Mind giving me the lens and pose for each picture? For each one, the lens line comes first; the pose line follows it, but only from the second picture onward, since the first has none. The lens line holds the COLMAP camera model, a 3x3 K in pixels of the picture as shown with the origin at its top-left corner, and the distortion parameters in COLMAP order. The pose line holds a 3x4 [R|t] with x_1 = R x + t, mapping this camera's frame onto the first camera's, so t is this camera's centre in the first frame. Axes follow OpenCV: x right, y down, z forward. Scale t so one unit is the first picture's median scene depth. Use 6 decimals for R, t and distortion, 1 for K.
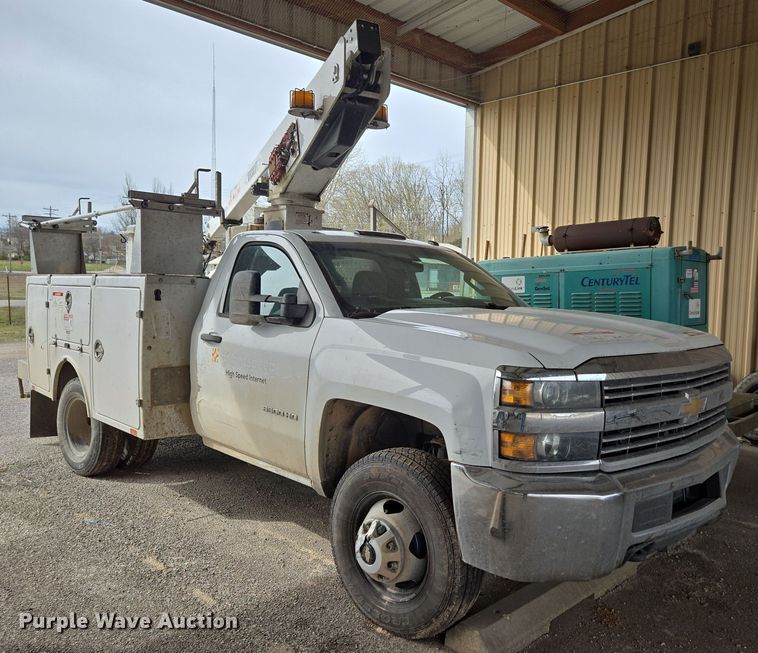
lens RADIAL K [[603.7, 0, 423.6], [0, 603.7, 335.0], [0, 0, 1]] dist [0.078808, -0.079080]
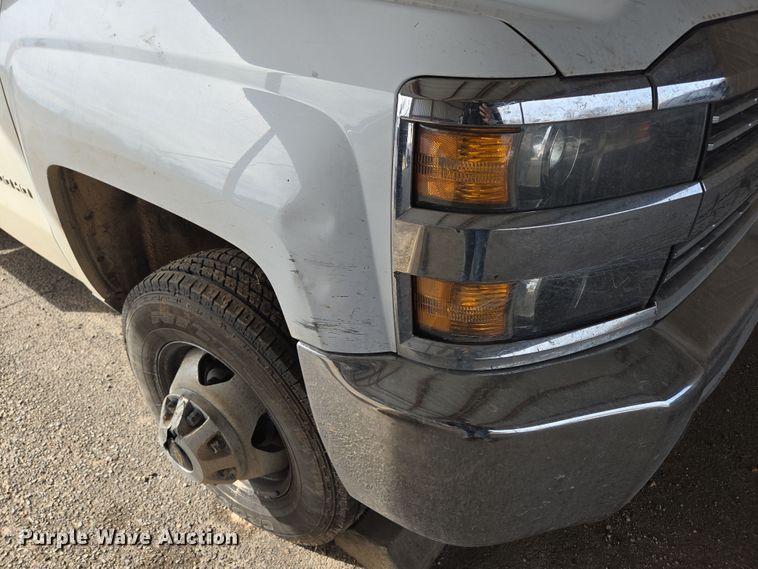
lens RADIAL K [[509.0, 0, 379.0], [0, 509.0, 284.5], [0, 0, 1]] dist [0.055973, -0.049864]
pose [[0.992605, -0.104360, 0.062007, 0.070120], [0.064092, 0.884350, 0.462403, 0.018346], [-0.103092, -0.455009, 0.884499, 0.601876]]
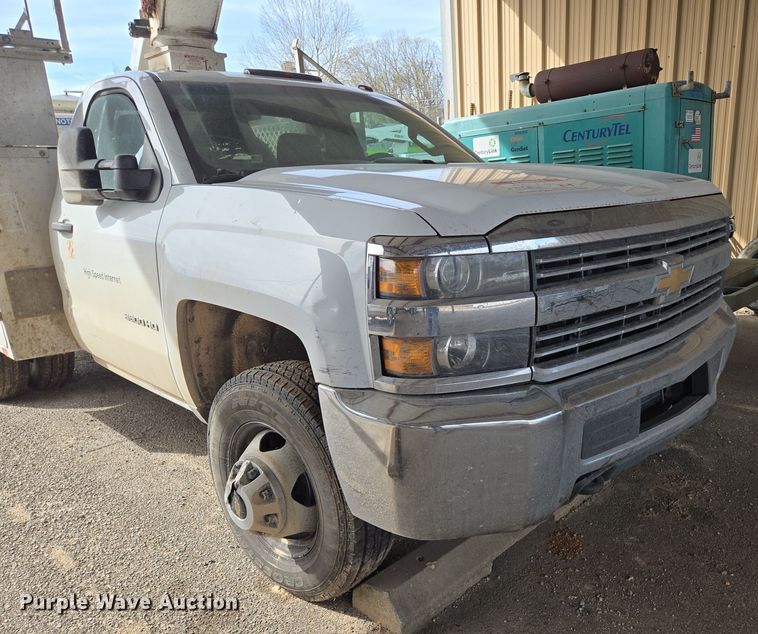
lens RADIAL K [[597.3, 0, 460.8], [0, 597.3, 344.5], [0, 0, 1]] dist [0.065961, -0.058237]
pose [[0.997518, -0.064764, 0.027614, 0.160625], [0.057892, 0.977714, 0.201801, 0.033052], [-0.040068, -0.199702, 0.979037, 0.290688]]
